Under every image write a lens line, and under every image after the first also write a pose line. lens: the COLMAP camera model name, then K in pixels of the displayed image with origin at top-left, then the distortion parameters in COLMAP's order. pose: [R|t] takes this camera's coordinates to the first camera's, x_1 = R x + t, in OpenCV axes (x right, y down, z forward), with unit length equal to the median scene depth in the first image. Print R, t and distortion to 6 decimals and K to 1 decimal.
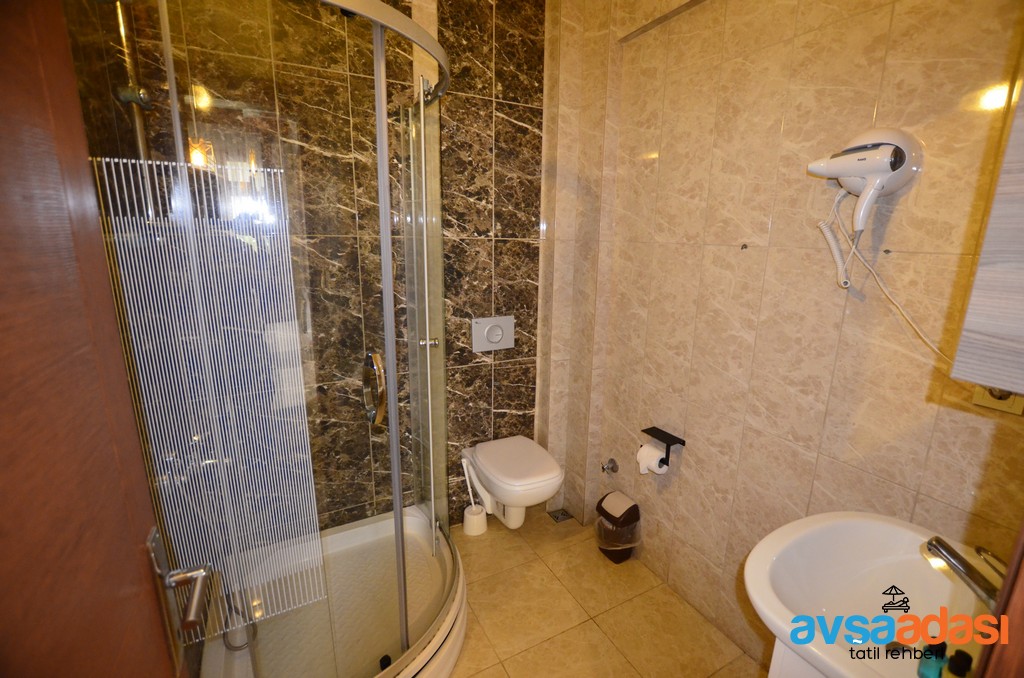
lens RADIAL K [[441.1, 0, 512.0], [0, 441.1, 339.0], [0, 0, 1]] dist [-0.045020, 0.006877]
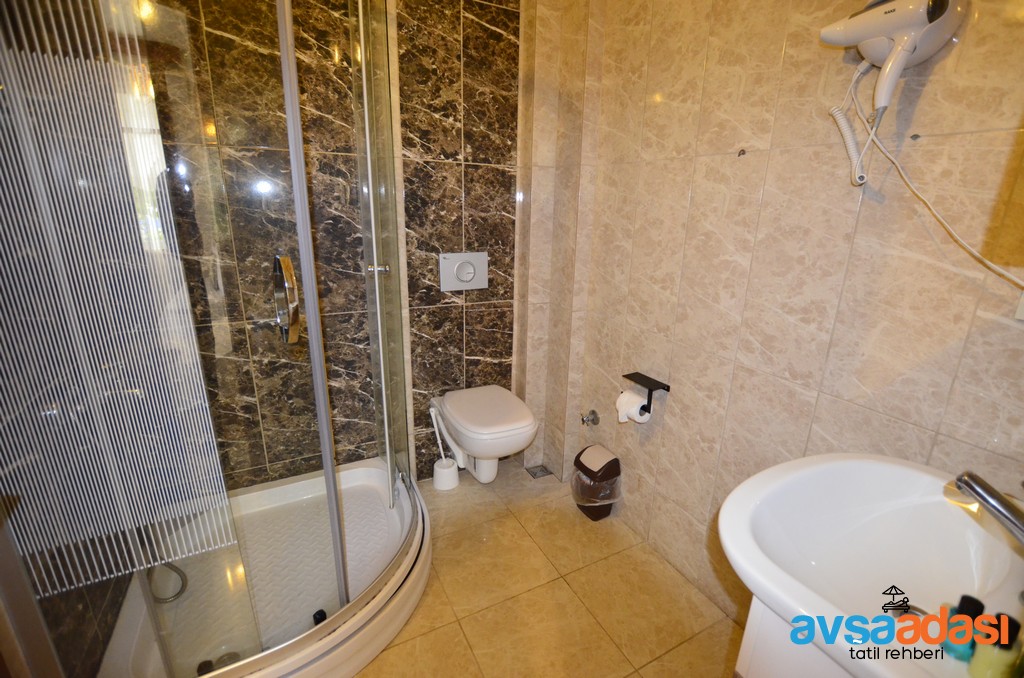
lens RADIAL K [[441.1, 0, 512.0], [0, 441.1, 339.0], [0, 0, 1]] dist [-0.045020, 0.006877]
pose [[0.999913, 0.010547, -0.007889, 0.079172], [-0.010022, 0.997906, 0.063899, 0.082782], [0.008546, -0.063814, 0.997925, 0.107593]]
